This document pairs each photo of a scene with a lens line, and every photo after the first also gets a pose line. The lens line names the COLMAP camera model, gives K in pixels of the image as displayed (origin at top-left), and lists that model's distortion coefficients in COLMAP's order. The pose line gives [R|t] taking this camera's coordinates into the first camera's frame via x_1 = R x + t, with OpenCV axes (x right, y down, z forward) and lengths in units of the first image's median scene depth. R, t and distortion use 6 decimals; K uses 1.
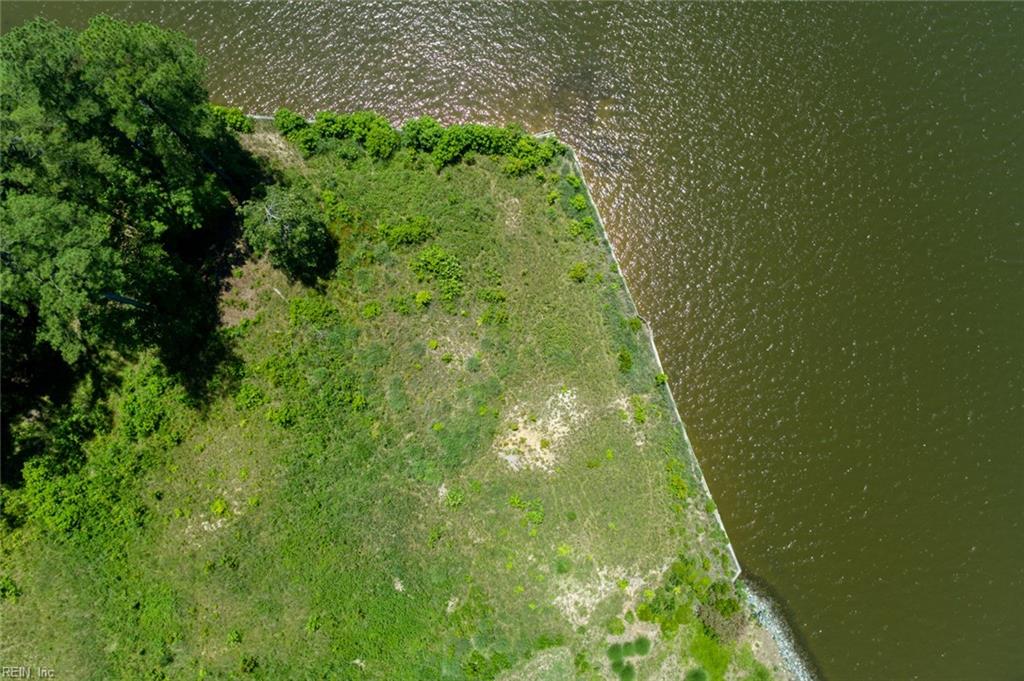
lens RADIAL K [[710.9, 0, 503.0], [0, 710.9, 335.7], [0, 0, 1]] dist [-0.007502, 0.009065]
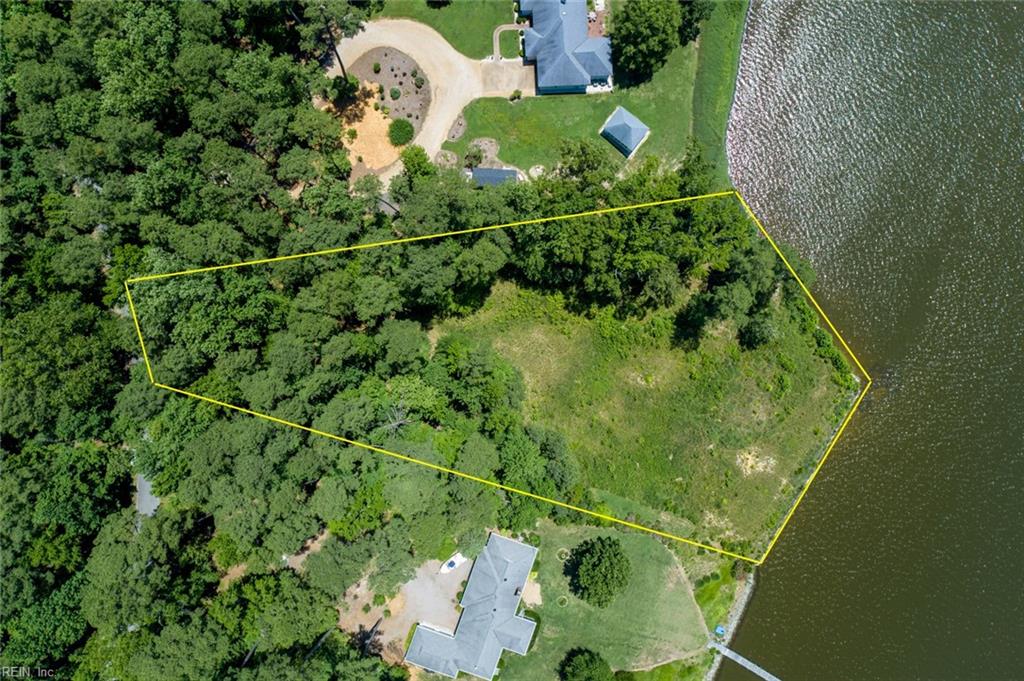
lens RADIAL K [[710.9, 0, 503.0], [0, 710.9, 335.7], [0, 0, 1]] dist [-0.007502, 0.009065]
pose [[0.631633, 0.775261, -0.003285, -0.783683], [-0.771766, 0.629177, 0.092267, 0.296137], [0.073598, -0.055744, 0.995729, -1.360532]]
